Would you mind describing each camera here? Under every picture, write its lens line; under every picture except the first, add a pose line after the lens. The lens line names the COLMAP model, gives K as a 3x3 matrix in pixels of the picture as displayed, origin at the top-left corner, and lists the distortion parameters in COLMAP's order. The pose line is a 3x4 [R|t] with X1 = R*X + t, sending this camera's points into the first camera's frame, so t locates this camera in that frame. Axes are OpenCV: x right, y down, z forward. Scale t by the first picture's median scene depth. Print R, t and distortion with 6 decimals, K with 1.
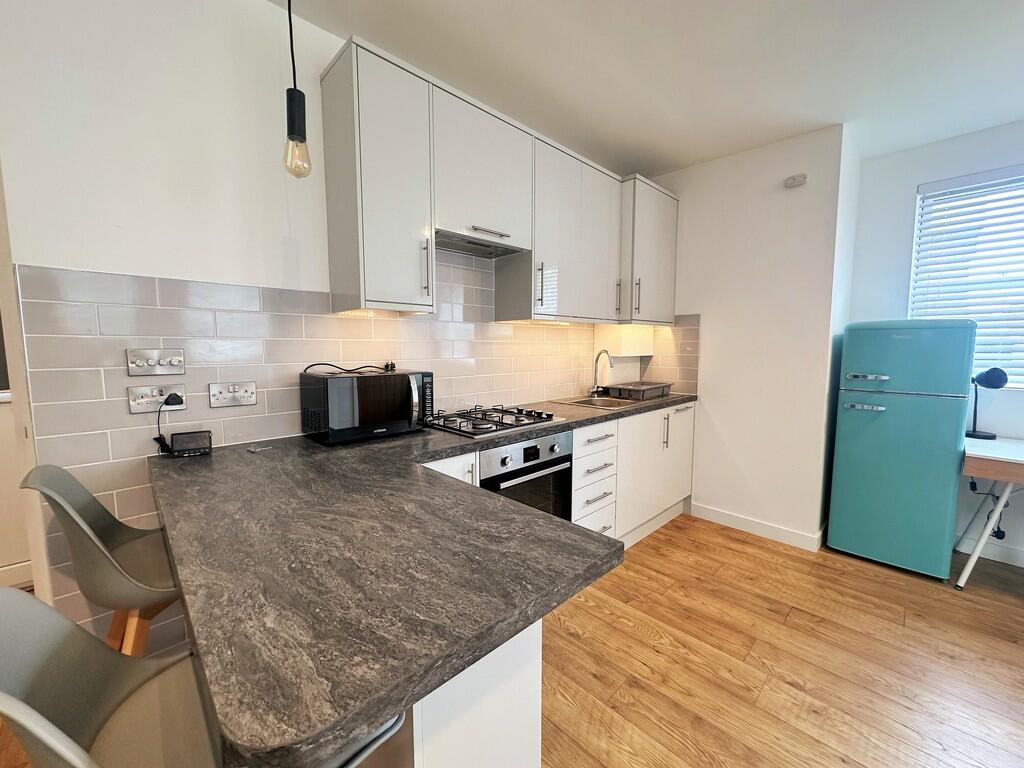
lens RADIAL K [[407.8, 0, 512.0], [0, 407.8, 384.0], [0, 0, 1]] dist [-0.000997, -0.000191]
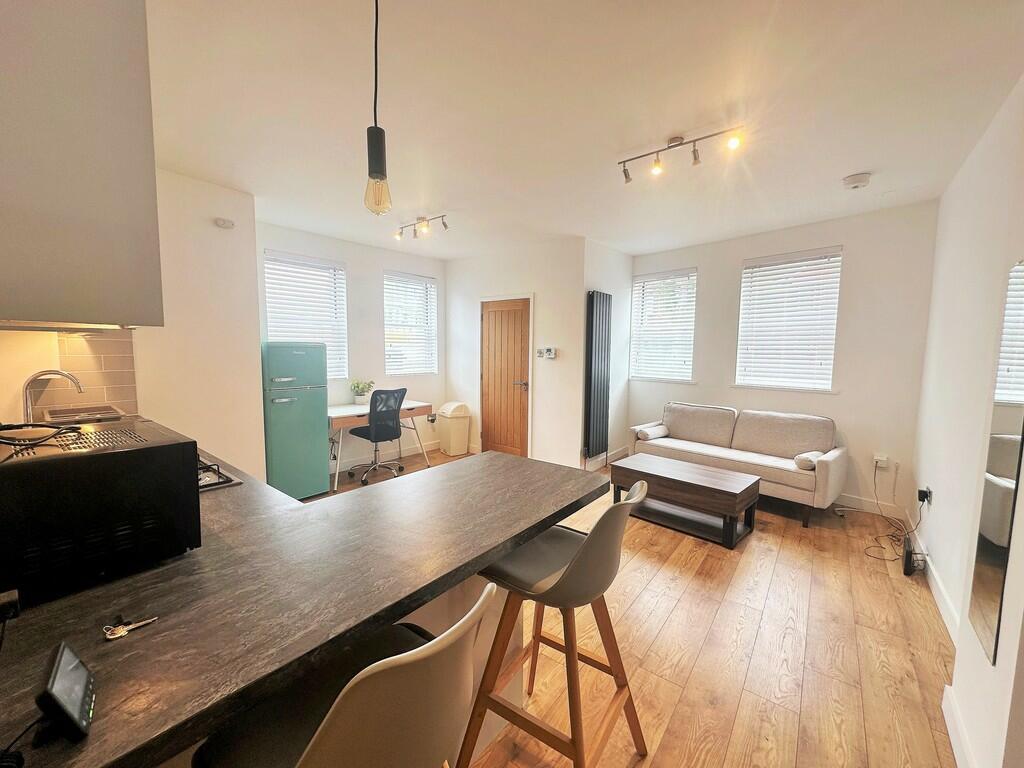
lens RADIAL K [[407.8, 0, 512.0], [0, 407.8, 384.0], [0, 0, 1]] dist [-0.000997, -0.000191]
pose [[-0.126756, -0.091393, 0.987715, -0.787373], [0.085681, 0.991016, 0.102694, -0.089792], [-0.988226, 0.097646, -0.117787, 0.418355]]
